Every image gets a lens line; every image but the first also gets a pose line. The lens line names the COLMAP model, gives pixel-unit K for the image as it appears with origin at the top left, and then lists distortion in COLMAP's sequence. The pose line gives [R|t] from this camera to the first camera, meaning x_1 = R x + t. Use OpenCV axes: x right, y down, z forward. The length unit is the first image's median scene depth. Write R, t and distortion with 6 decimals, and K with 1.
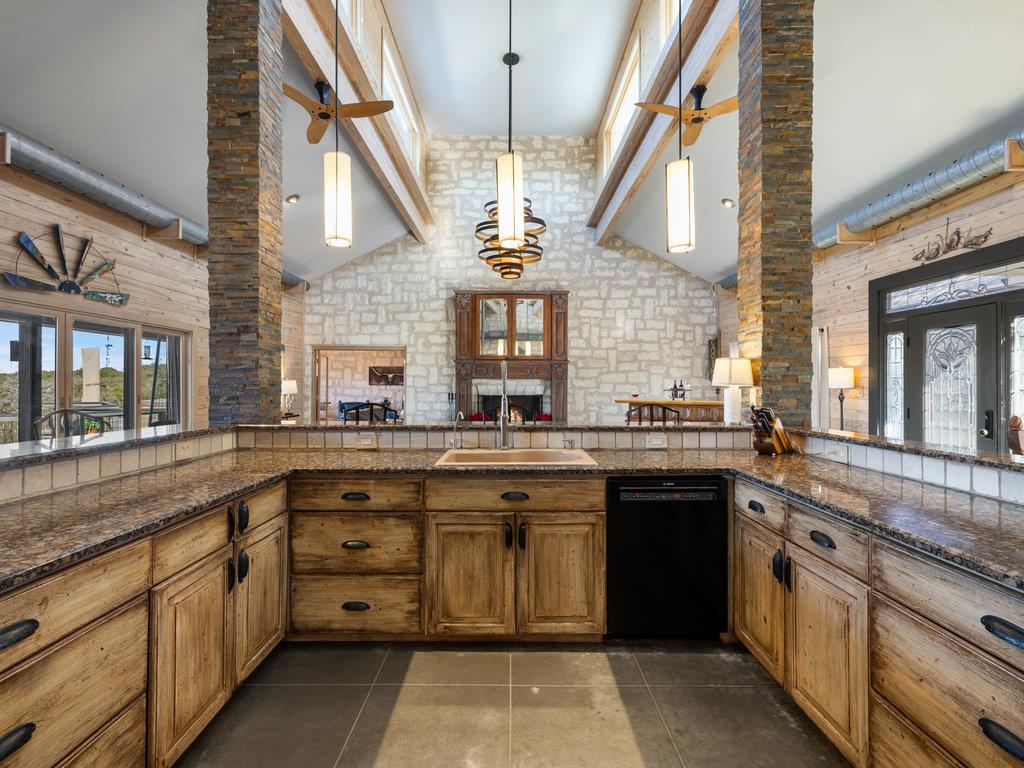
lens RADIAL K [[485.9, 0, 510.3], [0, 485.9, 385.8], [0, 0, 1]] dist [0.001136, 0.000262]
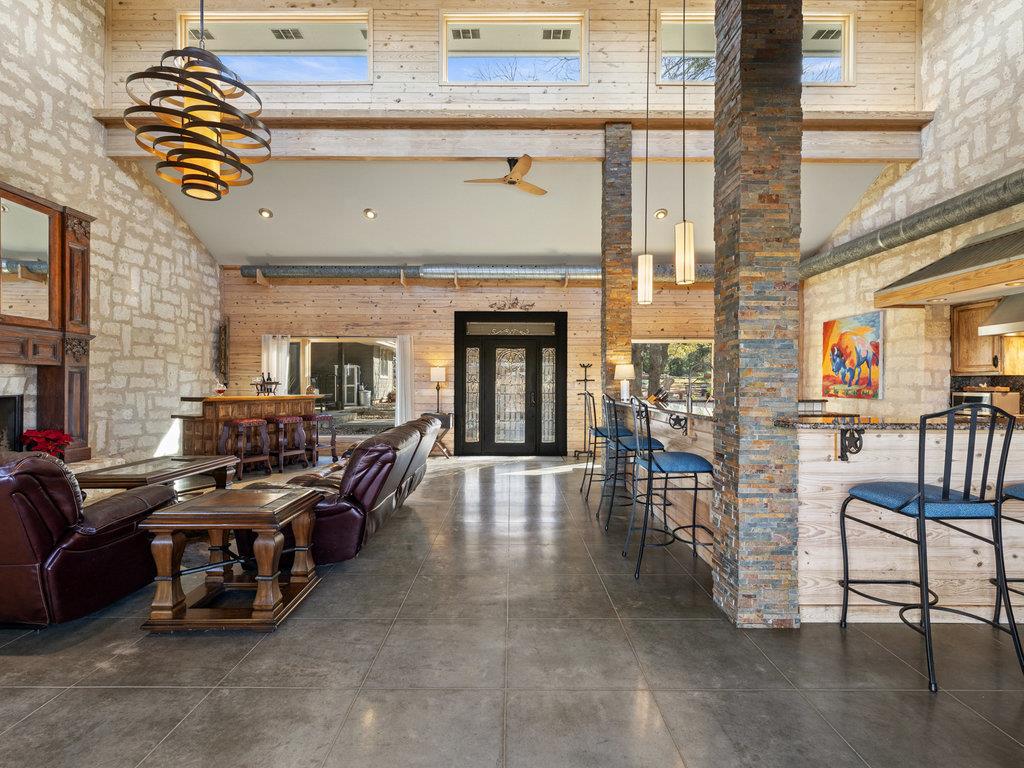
lens RADIAL K [[485.9, 0, 512.1], [0, 485.9, 385.6], [0, 0, 1]] dist [0.001136, 0.000262]
pose [[-0.000533, -0.006908, 0.999976, -0.457304], [-0.001573, 0.999975, 0.006907, 0.004457], [-0.999999, -0.001569, -0.000543, 0.471714]]
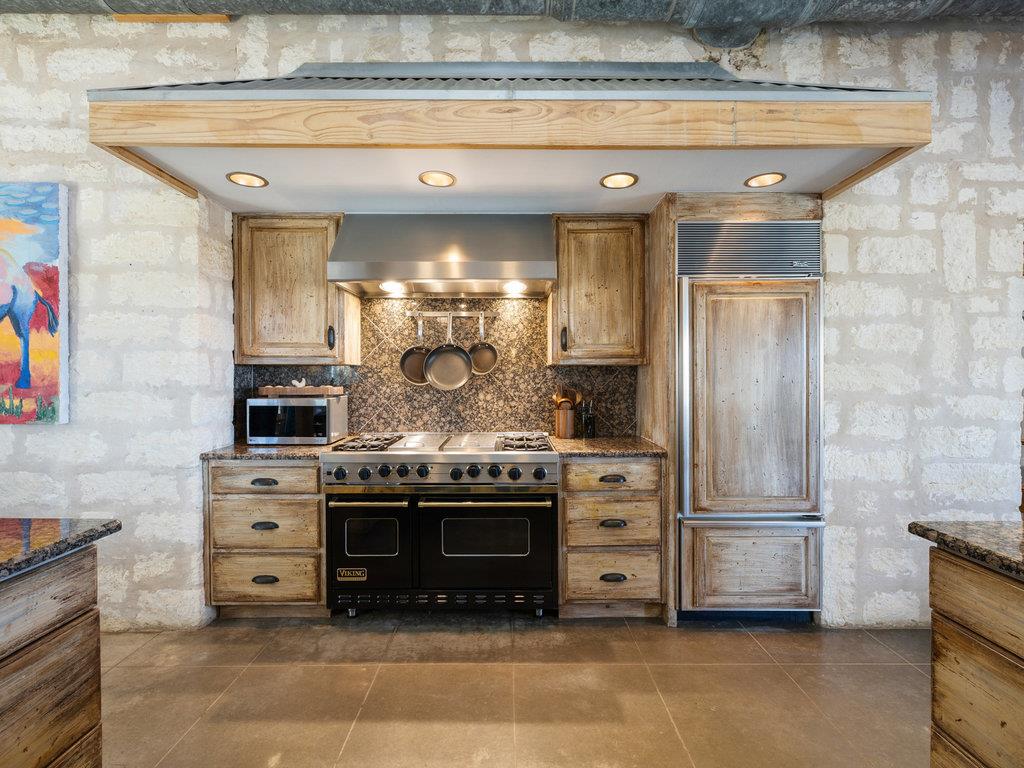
lens RADIAL K [[485.9, 0, 511.5], [0, 485.9, 377.5], [0, 0, 1]] dist [0.001136, 0.000262]
pose [[-0.999984, -0.005103, -0.002456, 0.001178], [-0.005132, 0.999917, 0.011856, -0.000606], [0.002395, 0.011869, -0.999927, 0.201609]]
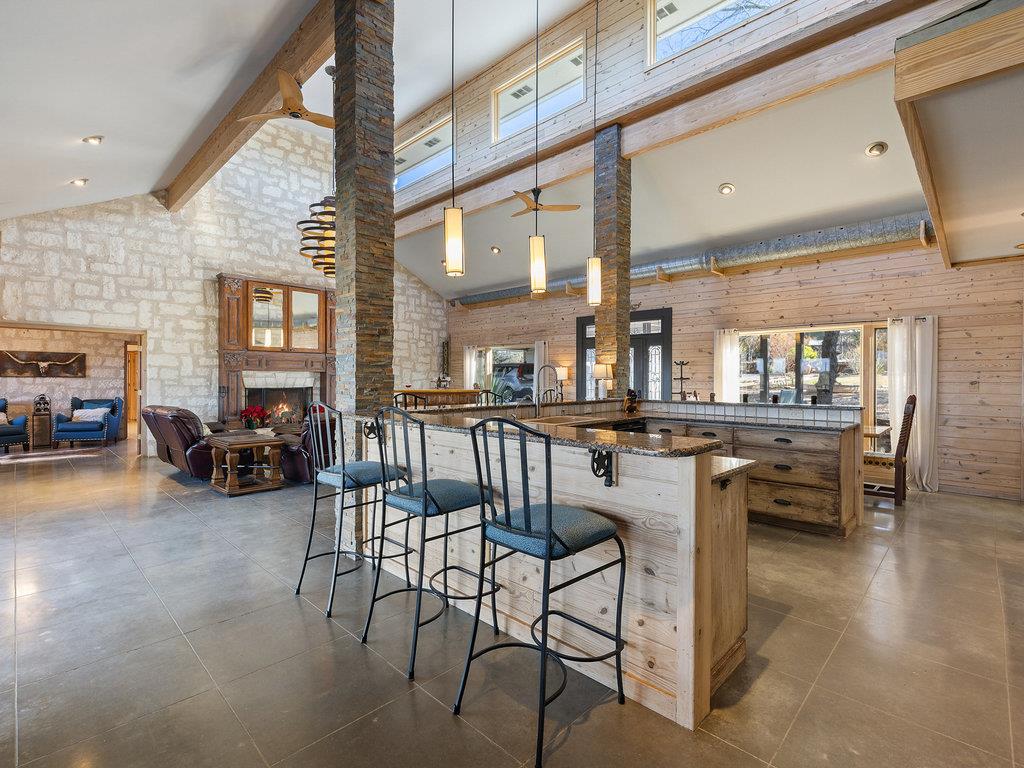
lens RADIAL K [[485.9, 0, 512.5], [0, 485.9, 381.1], [0, 0, 1]] dist [0.001136, 0.000262]
pose [[0.696870, -0.005125, 0.717179, -0.375548], [-0.000229, 0.999973, 0.007368, -0.001350], [-0.717198, -0.005299, 0.696850, -0.020532]]
